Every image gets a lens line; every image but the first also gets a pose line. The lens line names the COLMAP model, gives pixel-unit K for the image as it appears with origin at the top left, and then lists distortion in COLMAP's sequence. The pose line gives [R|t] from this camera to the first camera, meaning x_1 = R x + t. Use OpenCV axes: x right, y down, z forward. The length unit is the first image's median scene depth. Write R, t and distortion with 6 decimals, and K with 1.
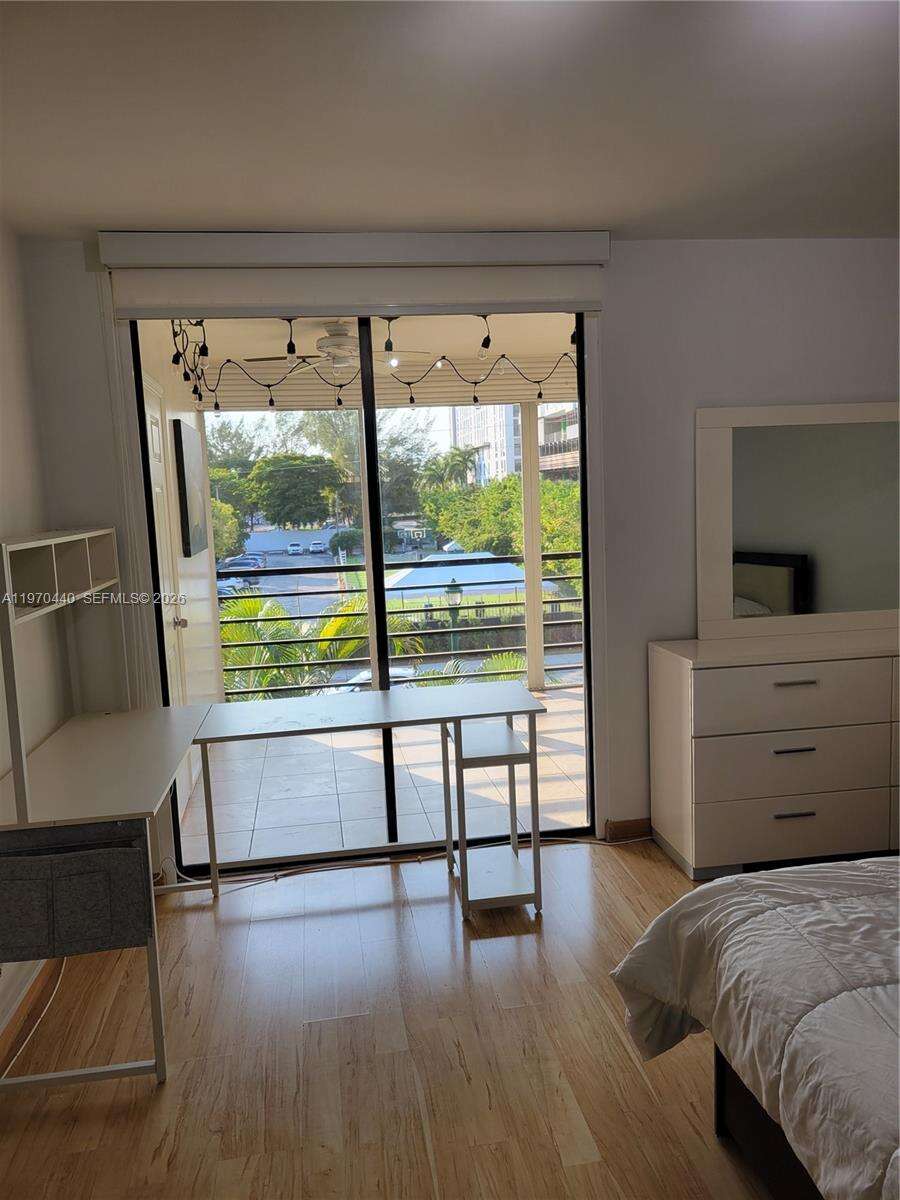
lens RADIAL K [[910.5, 0, 450.0], [0, 910.5, 600.0], [0, 0, 1]] dist [0.063405, -0.044475]
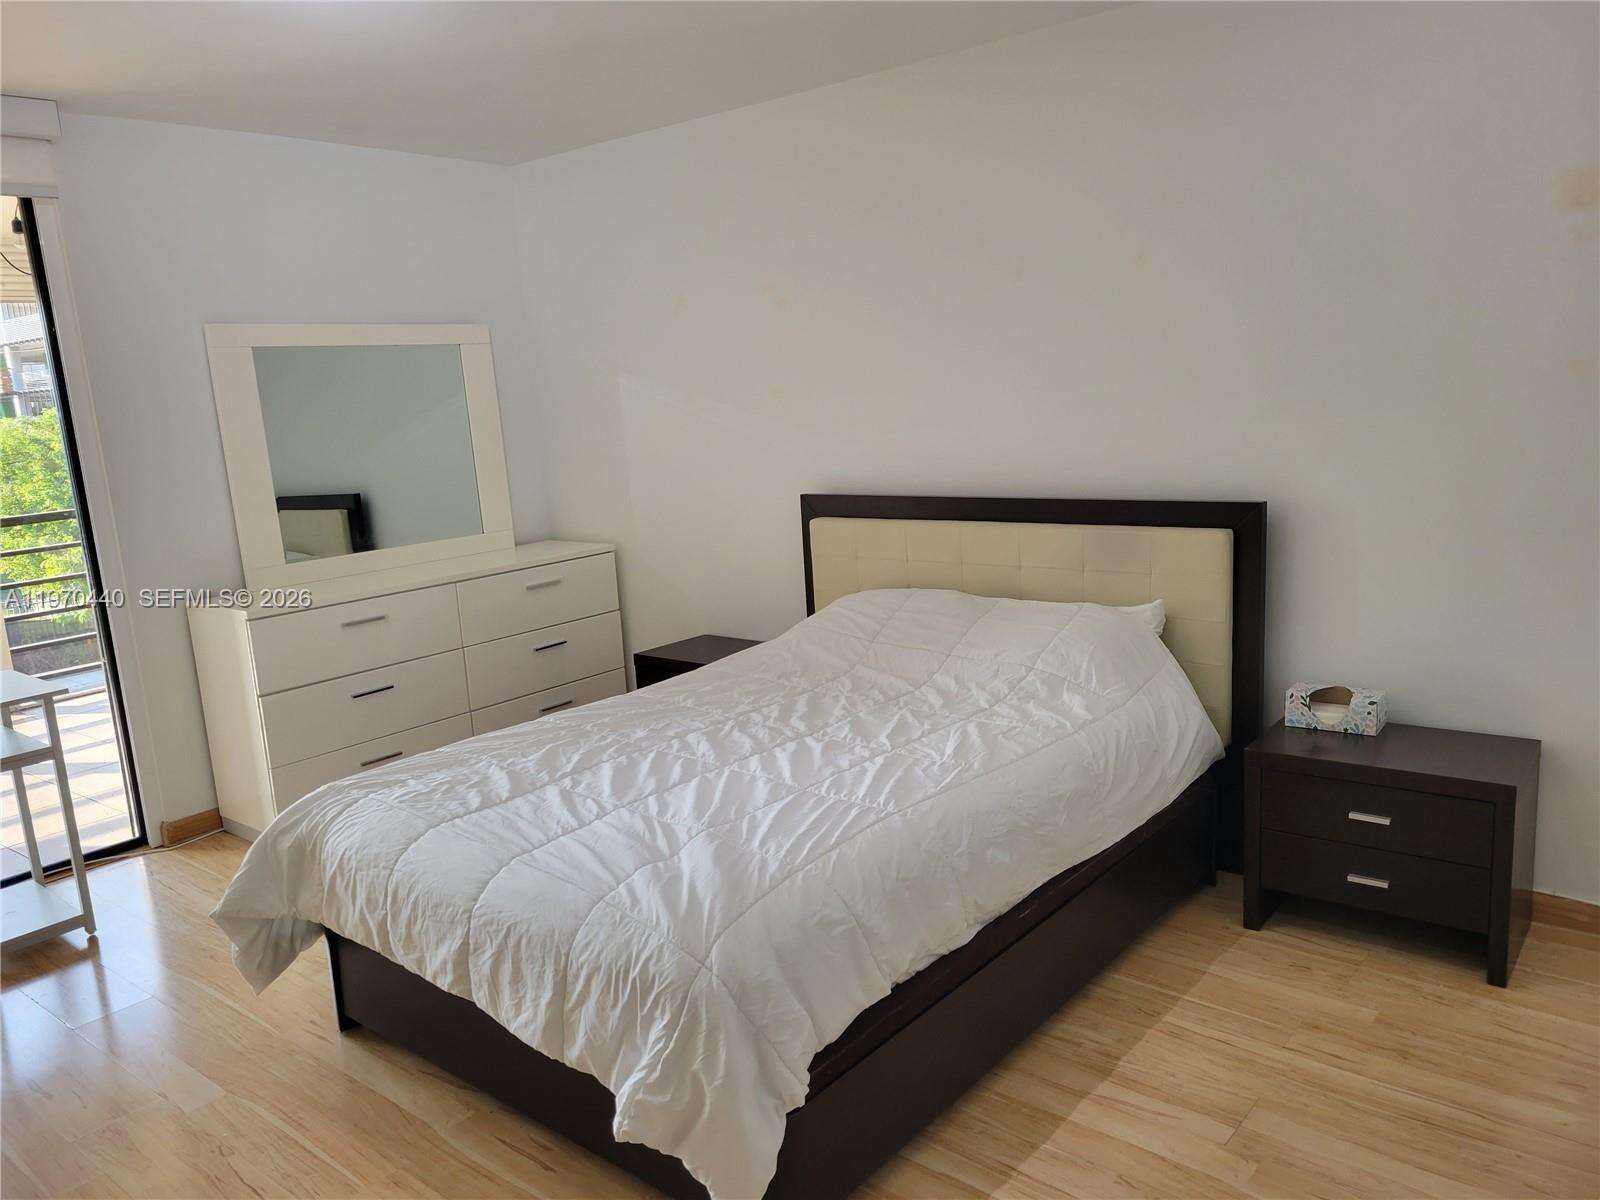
lens RADIAL K [[1199.7, 0, 801.6], [0, 1199.7, 628.2], [0, 0, 1]] dist [0.045452, 0.000797]
pose [[0.751921, -0.138603, 0.644519, -0.141583], [0.108858, 0.990333, 0.085972, 0.062810], [-0.650204, 0.005517, 0.759740, -0.385990]]
